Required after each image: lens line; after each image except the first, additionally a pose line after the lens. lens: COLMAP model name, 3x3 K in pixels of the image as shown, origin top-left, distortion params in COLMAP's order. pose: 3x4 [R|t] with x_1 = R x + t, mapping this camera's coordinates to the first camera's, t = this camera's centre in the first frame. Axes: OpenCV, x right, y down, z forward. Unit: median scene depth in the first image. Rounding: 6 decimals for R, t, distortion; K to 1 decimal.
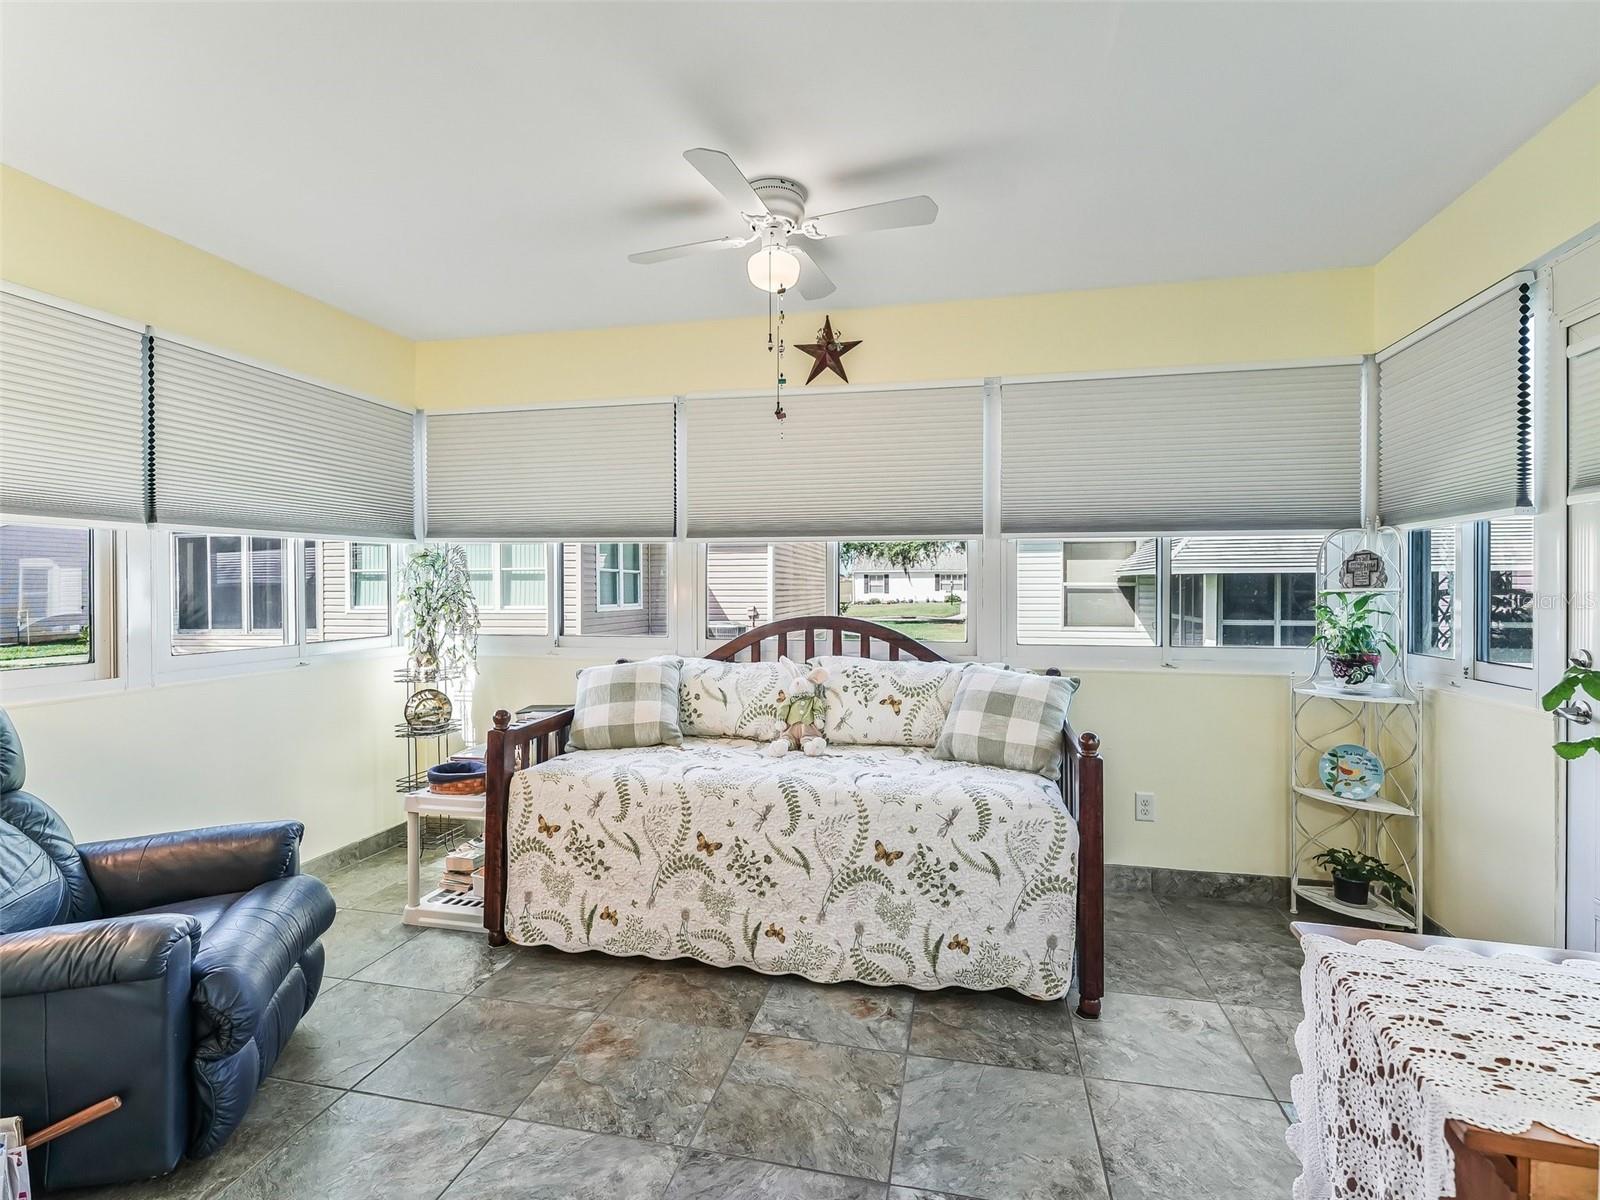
lens RADIAL K [[737.7, 0, 803.0], [0, 737.7, 594.7], [0, 0, 1]] dist [0.002805, -0.003888]
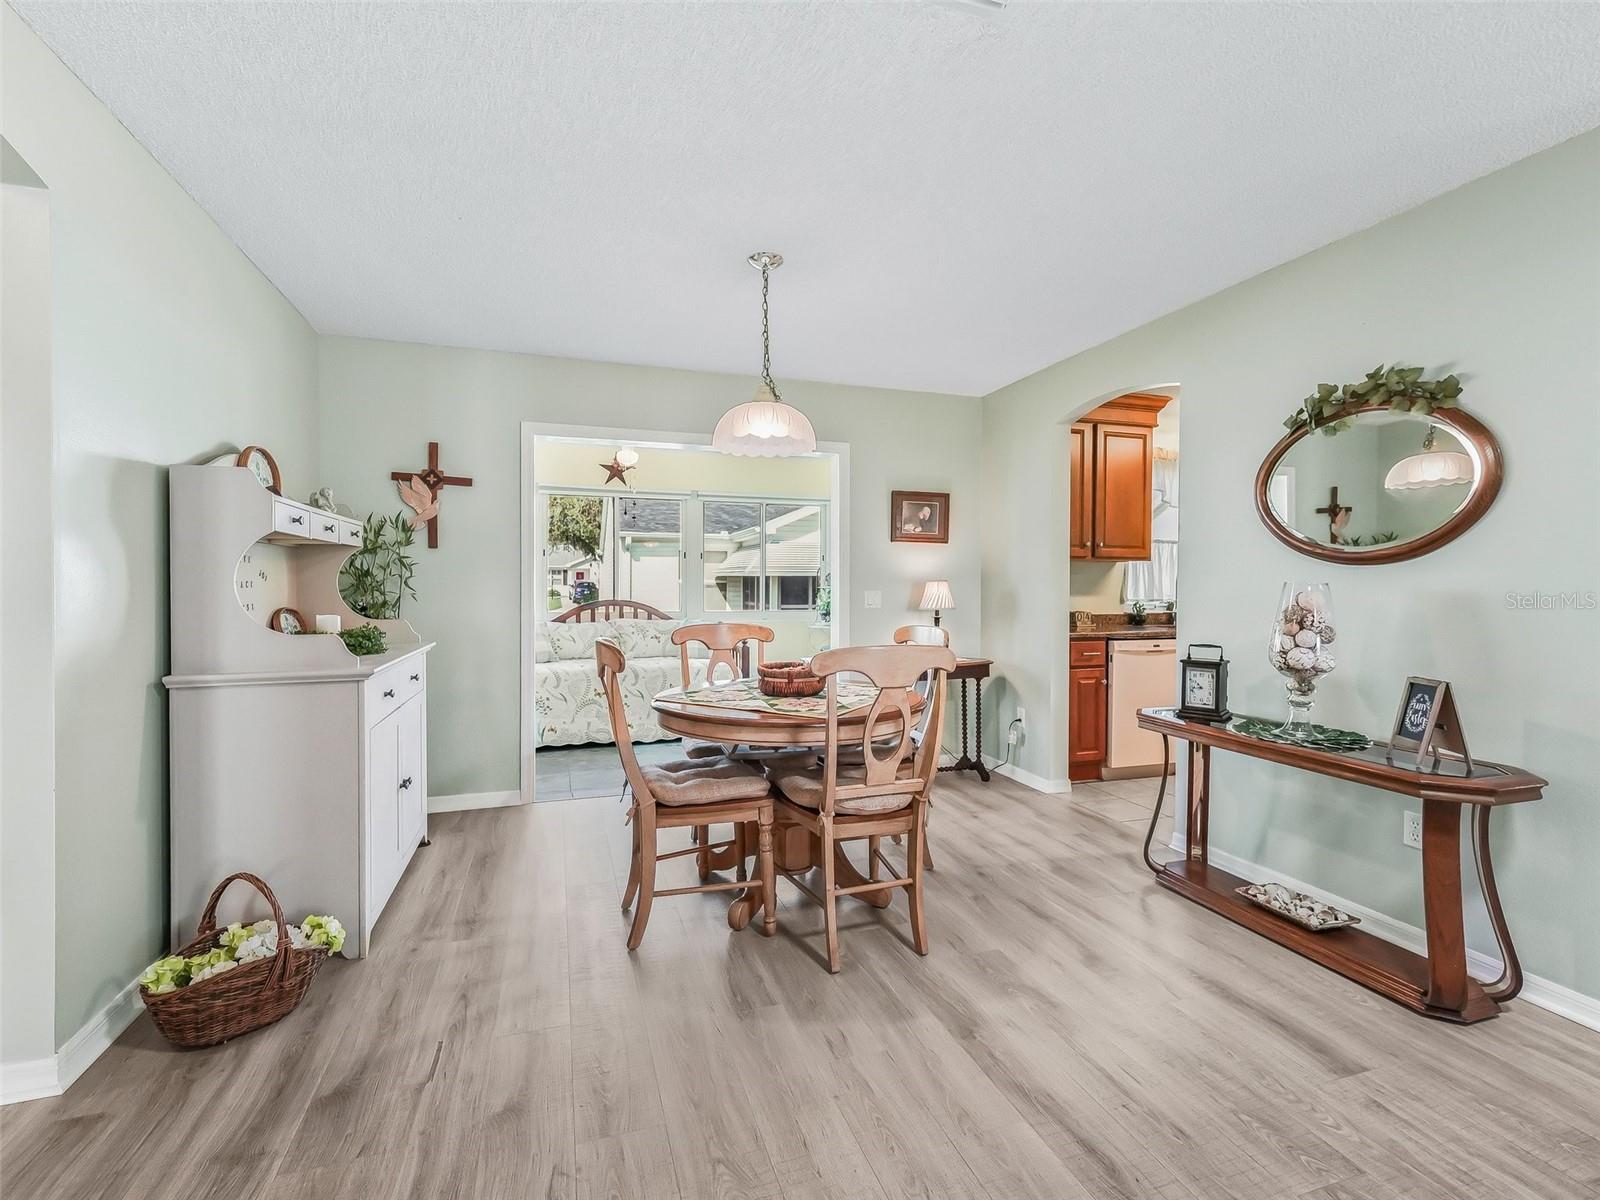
lens RADIAL K [[737.7, 0, 793.5], [0, 737.7, 587.7], [0, 0, 1]] dist [0.002805, -0.003888]
pose [[0.849536, 0.003956, 0.527516, -0.841715], [-0.003131, 0.999992, -0.002456, -0.000852], [-0.527521, 0.000435, 0.849542, -1.343806]]
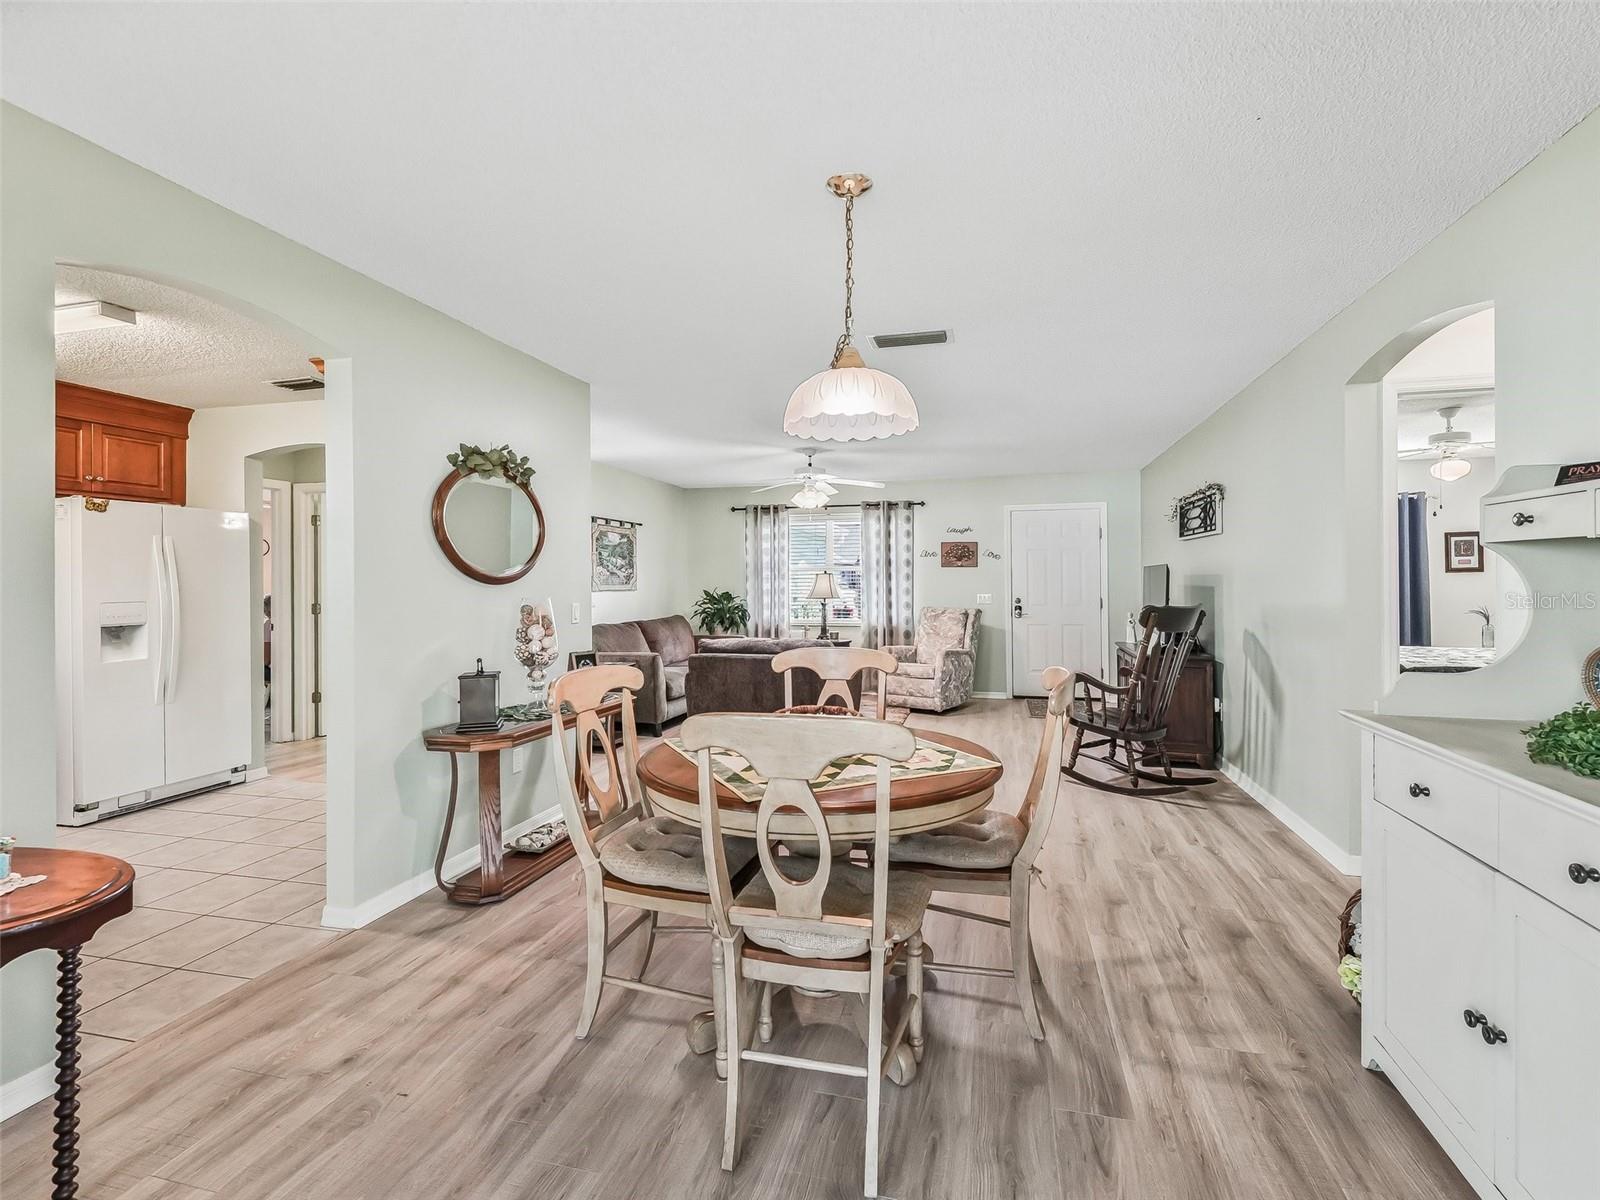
lens RADIAL K [[737.7, 0, 816.8], [0, 737.7, 577.9], [0, 0, 1]] dist [0.002805, -0.003888]
pose [[-0.999957, 0.008780, -0.003071, -0.215586], [0.008774, 0.999960, 0.001840, -0.050907], [0.003087, 0.001813, -0.999994, 0.575757]]
